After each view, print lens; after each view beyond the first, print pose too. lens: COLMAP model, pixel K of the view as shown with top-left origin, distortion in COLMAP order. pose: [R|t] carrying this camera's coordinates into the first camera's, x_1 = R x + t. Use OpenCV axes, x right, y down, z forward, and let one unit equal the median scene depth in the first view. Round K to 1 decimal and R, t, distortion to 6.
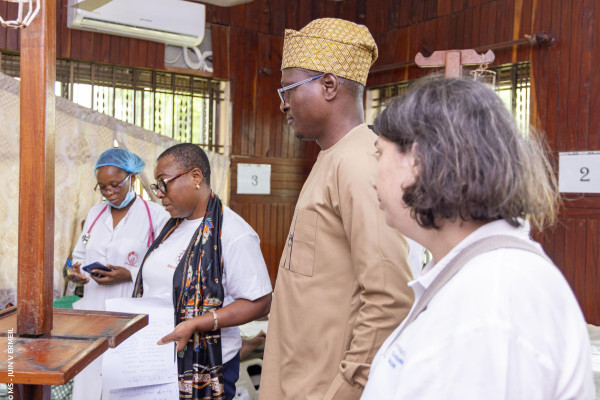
lens RADIAL K [[1067.7, 0, 300.1], [0, 1067.7, 206.9], [0, 0, 1]] dist [0.036059, -0.018631]
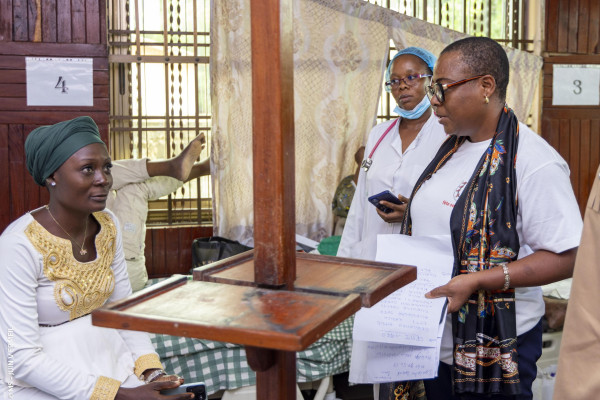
lens RADIAL K [[1067.7, 0, 300.1], [0, 1067.7, 206.9], [0, 0, 1]] dist [0.036059, -0.018631]
pose [[0.907947, 0.025497, -0.418308, 0.100024], [0.010268, 0.996494, 0.083028, -0.006114], [0.418958, -0.079680, 0.904503, 0.269598]]
